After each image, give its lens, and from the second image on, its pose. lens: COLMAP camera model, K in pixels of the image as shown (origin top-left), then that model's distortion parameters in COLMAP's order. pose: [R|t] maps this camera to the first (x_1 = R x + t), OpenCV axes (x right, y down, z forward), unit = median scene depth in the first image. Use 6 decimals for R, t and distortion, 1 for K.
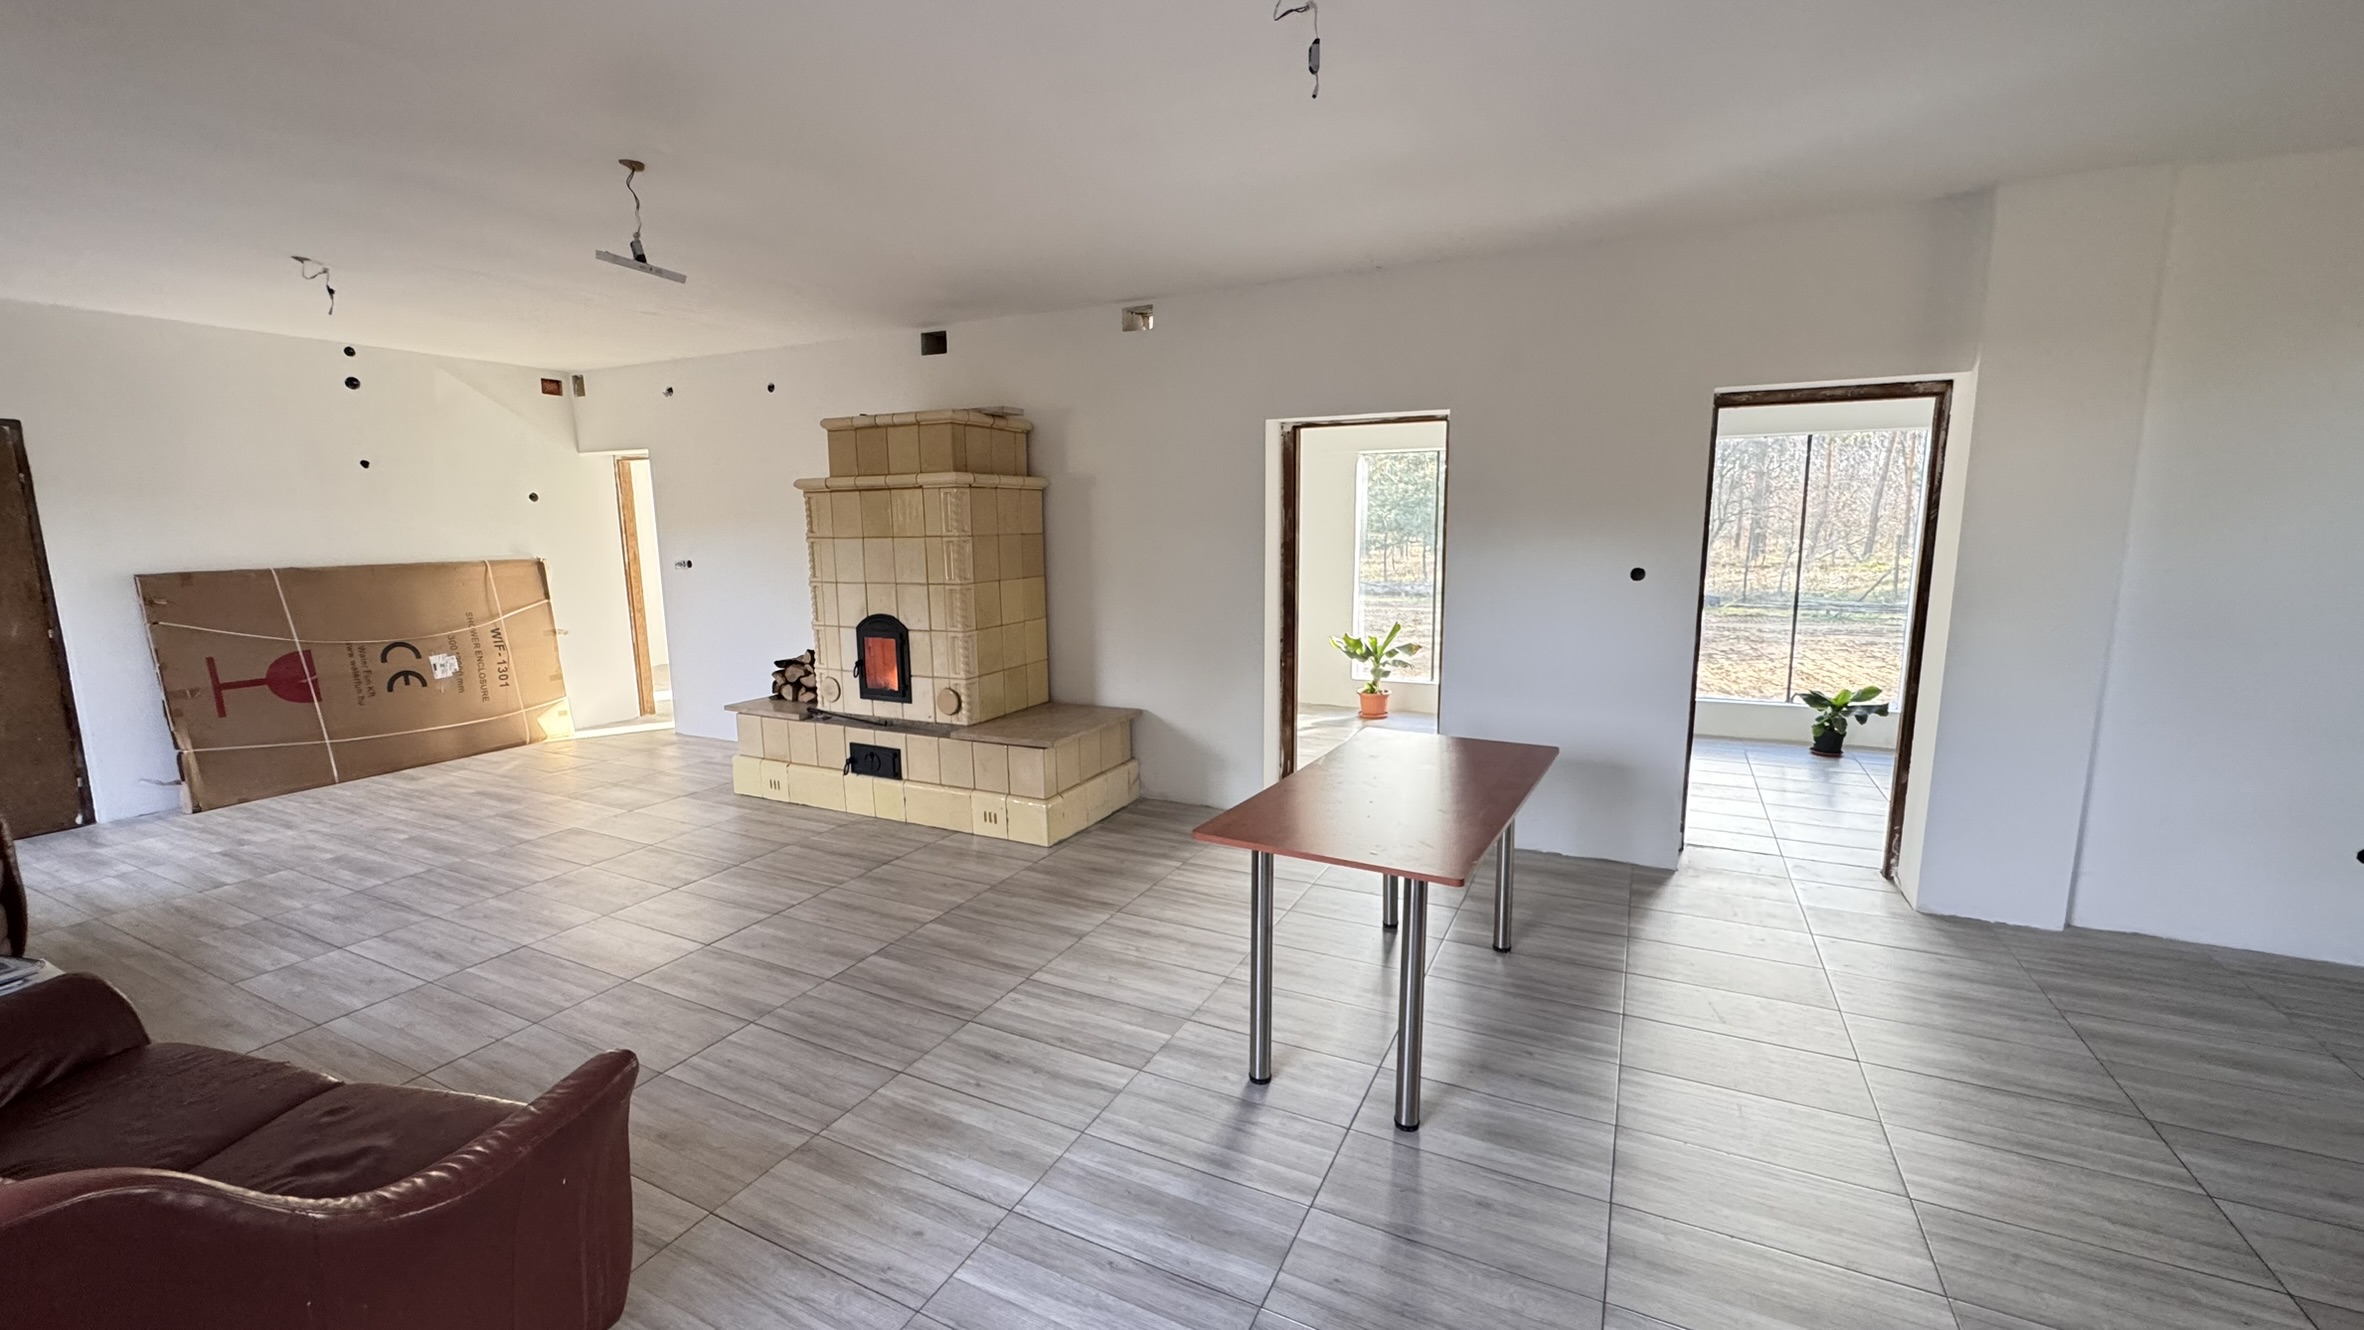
lens RADIAL K [[937.5, 0, 1174.9], [0, 937.5, 663.8], [0, 0, 1]] dist [-0.001194, -0.000038]
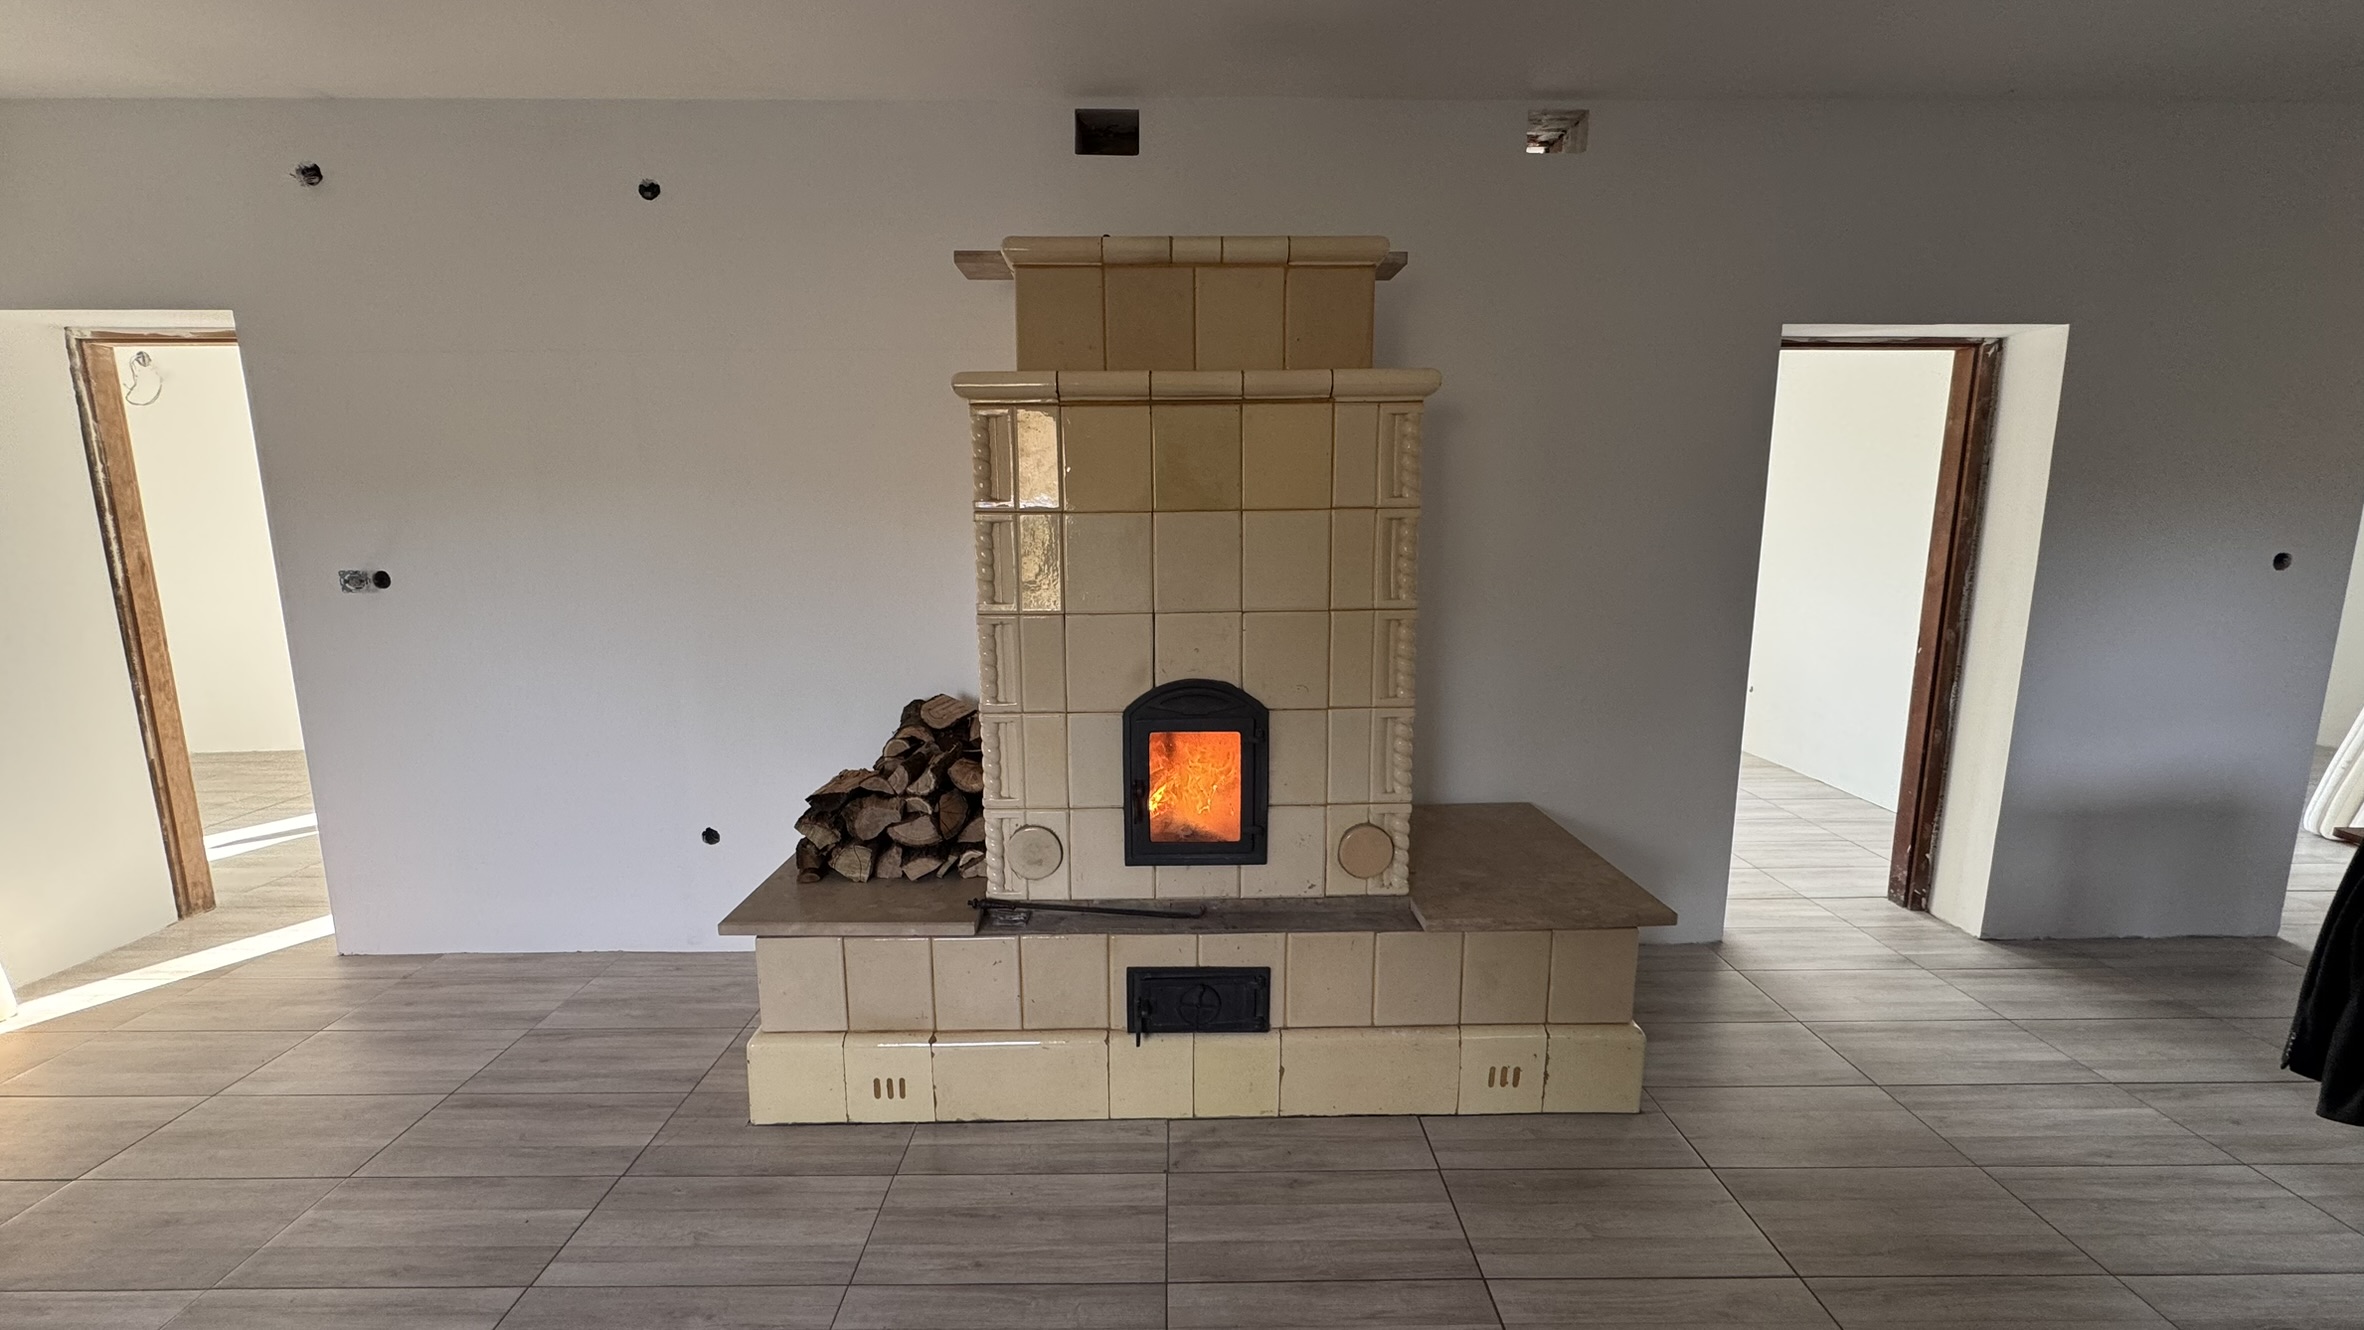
lens RADIAL K [[937.5, 0, 1174.9], [0, 937.5, 663.8], [0, 0, 1]] dist [-0.001194, -0.000038]
pose [[0.891790, -0.066334, 0.447561, -0.516971], [0.064579, 0.997728, 0.019198, -0.068656], [-0.447818, 0.011782, 0.894047, 0.586094]]
